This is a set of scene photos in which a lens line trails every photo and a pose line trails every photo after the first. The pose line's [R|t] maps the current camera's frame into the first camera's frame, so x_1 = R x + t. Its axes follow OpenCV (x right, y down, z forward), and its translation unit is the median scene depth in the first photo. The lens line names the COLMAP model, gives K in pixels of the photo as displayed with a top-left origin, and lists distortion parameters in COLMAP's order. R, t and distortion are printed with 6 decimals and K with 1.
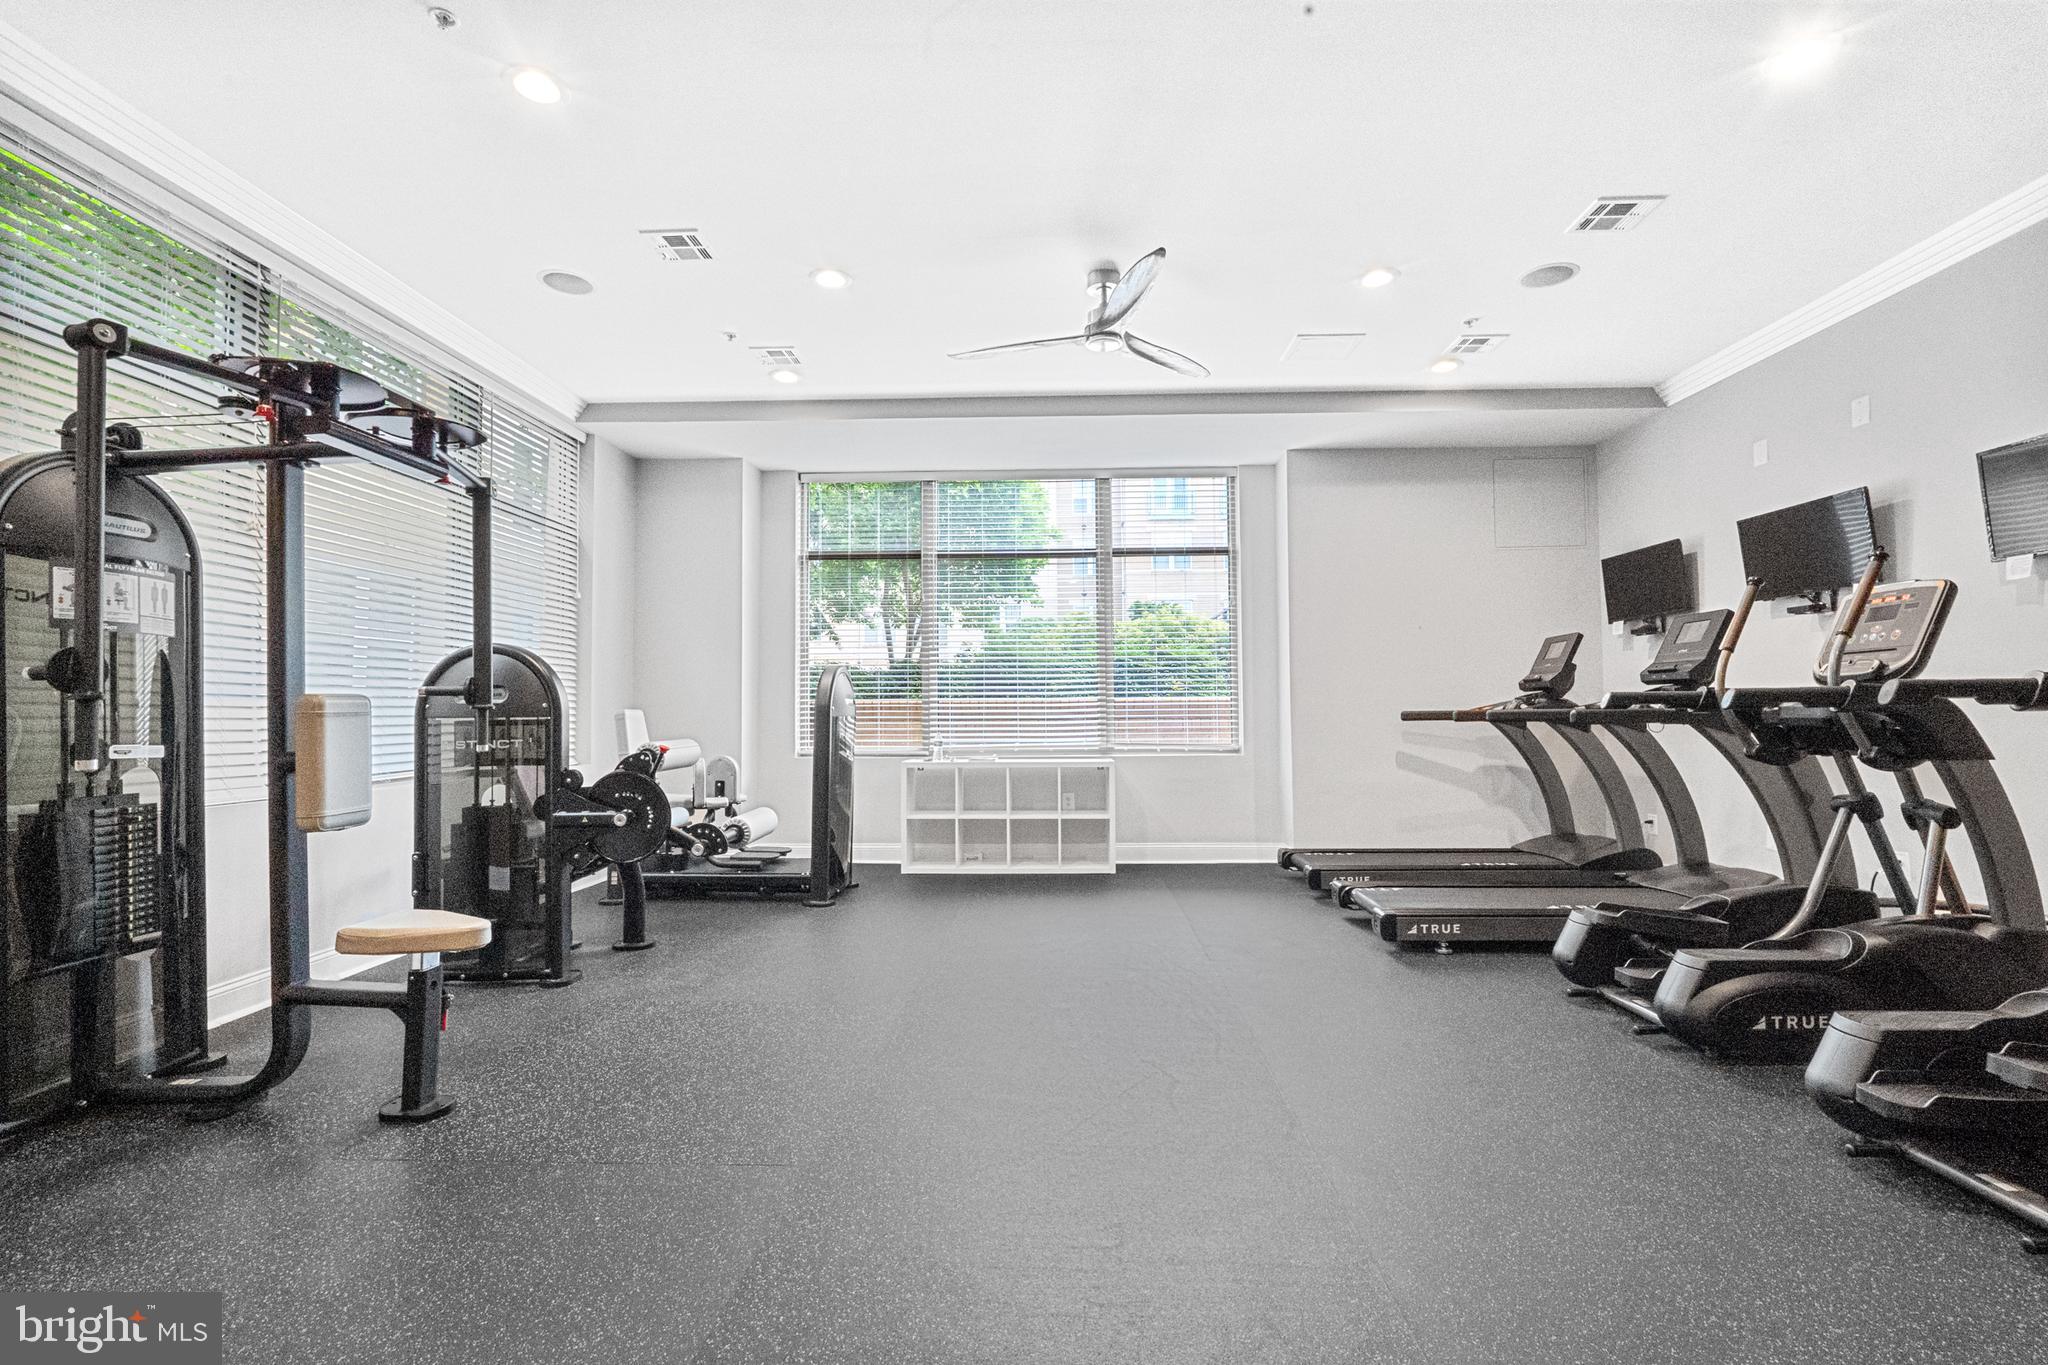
lens RADIAL K [[895.8, 0, 1052.8], [0, 895.8, 687.0], [0, 0, 1]] dist [-0.002374, 0.000238]
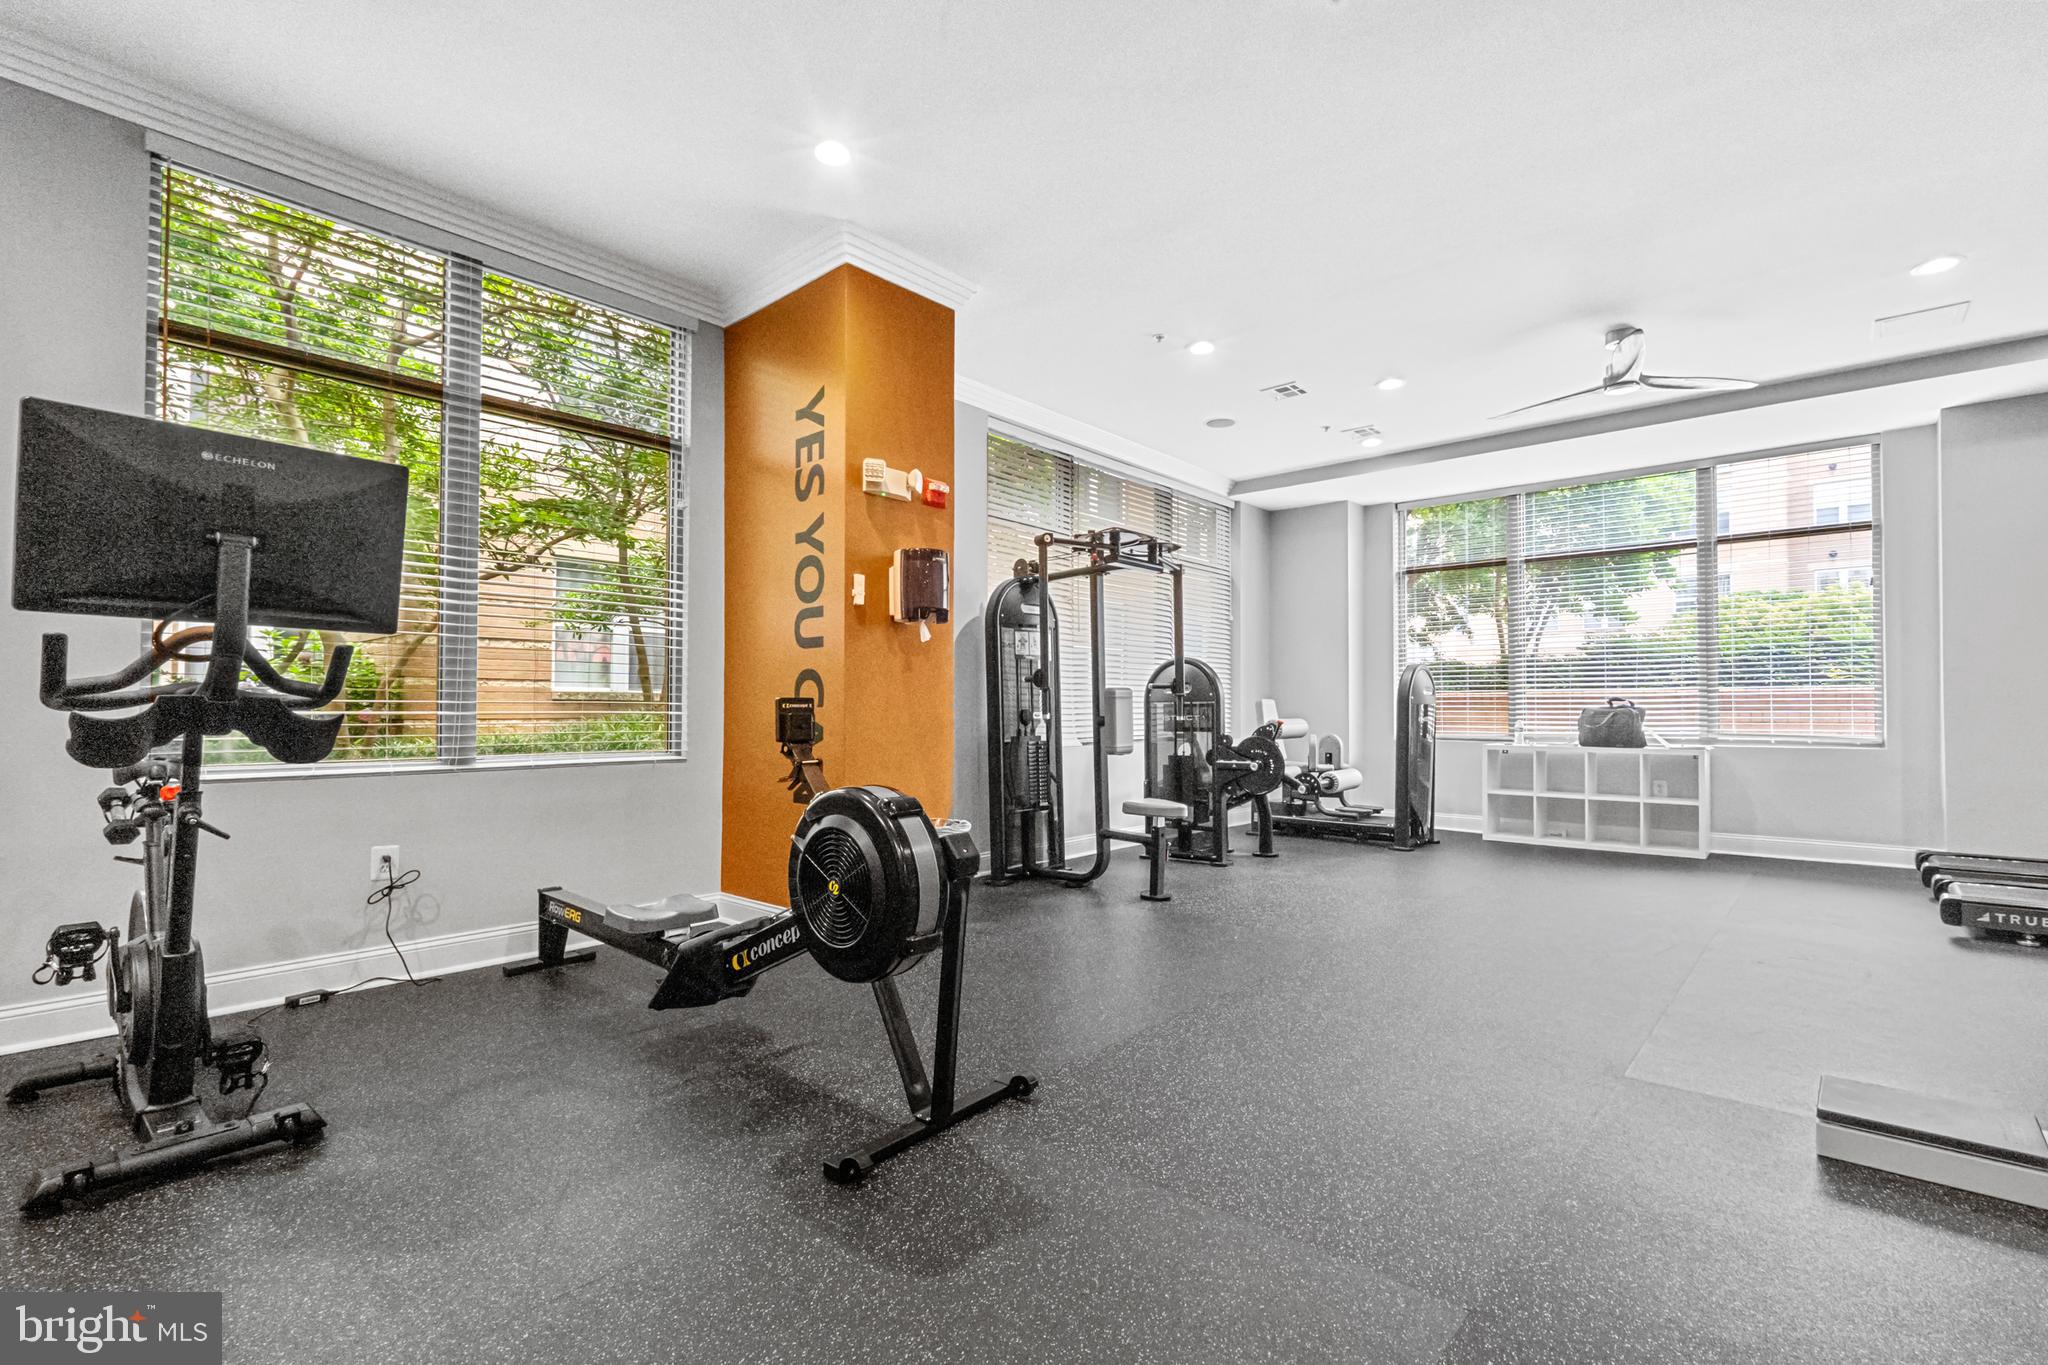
lens RADIAL K [[895.8, 0, 1052.8], [0, 895.8, 687.0], [0, 0, 1]] dist [-0.002374, 0.000238]
pose [[0.769683, -0.008717, -0.638367, 0.231492], [0.012246, 0.999924, 0.001111, 0.001686], [0.638309, -0.008672, 0.769732, -0.403764]]
